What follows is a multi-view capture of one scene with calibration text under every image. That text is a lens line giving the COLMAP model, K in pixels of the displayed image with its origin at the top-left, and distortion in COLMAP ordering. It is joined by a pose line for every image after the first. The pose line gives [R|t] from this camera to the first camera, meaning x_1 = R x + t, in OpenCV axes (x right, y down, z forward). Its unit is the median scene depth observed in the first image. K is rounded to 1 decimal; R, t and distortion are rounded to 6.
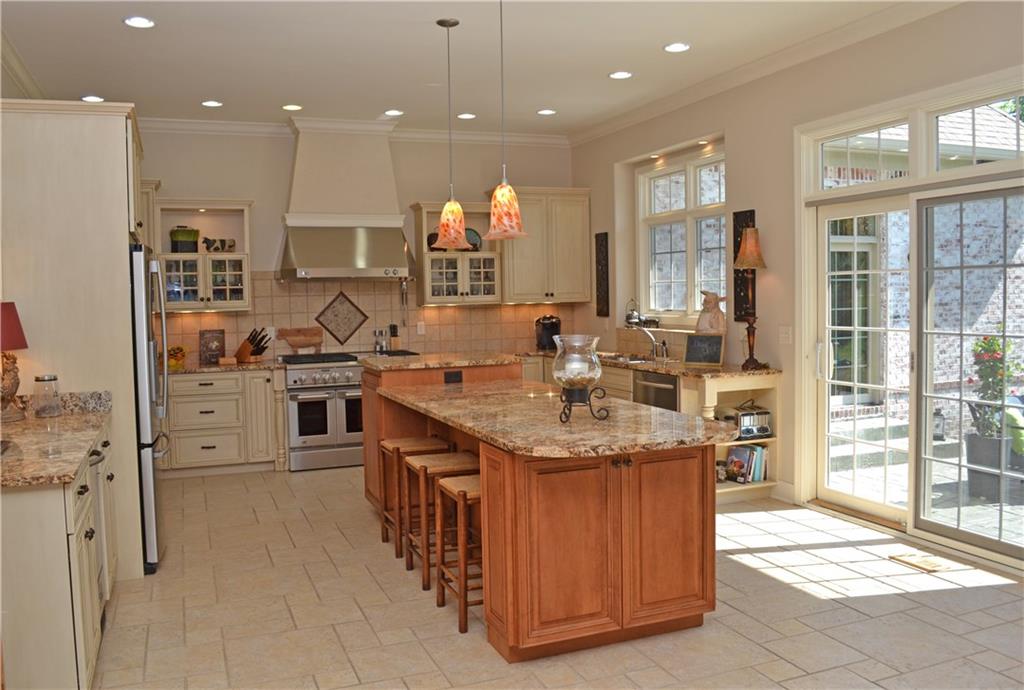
lens RADIAL K [[841.6, 0, 512.0], [0, 841.6, 345.0], [0, 0, 1]] dist [-0.085468, -0.004122]
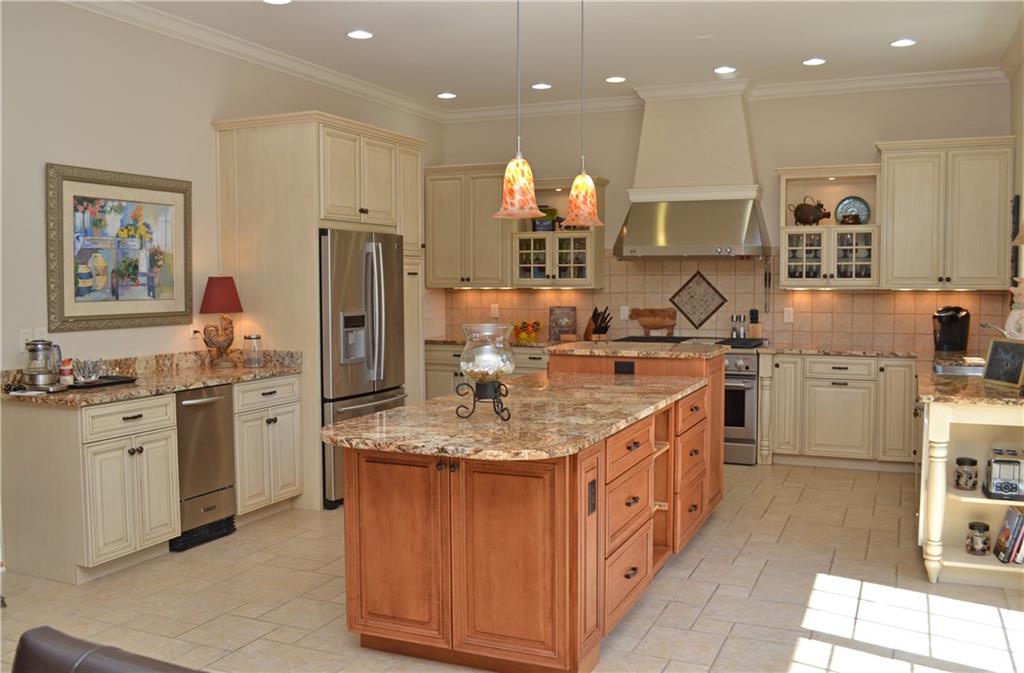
lens RADIAL K [[919.8, 0, 512.0], [0, 919.8, 336.5], [0, 0, 1]] dist [-0.072756, 0.002249]
pose [[0.703223, 0.062703, -0.708199, 0.419158], [-0.053697, 0.997942, 0.035036, -0.018424], [0.708938, 0.013390, 0.705143, 0.166047]]
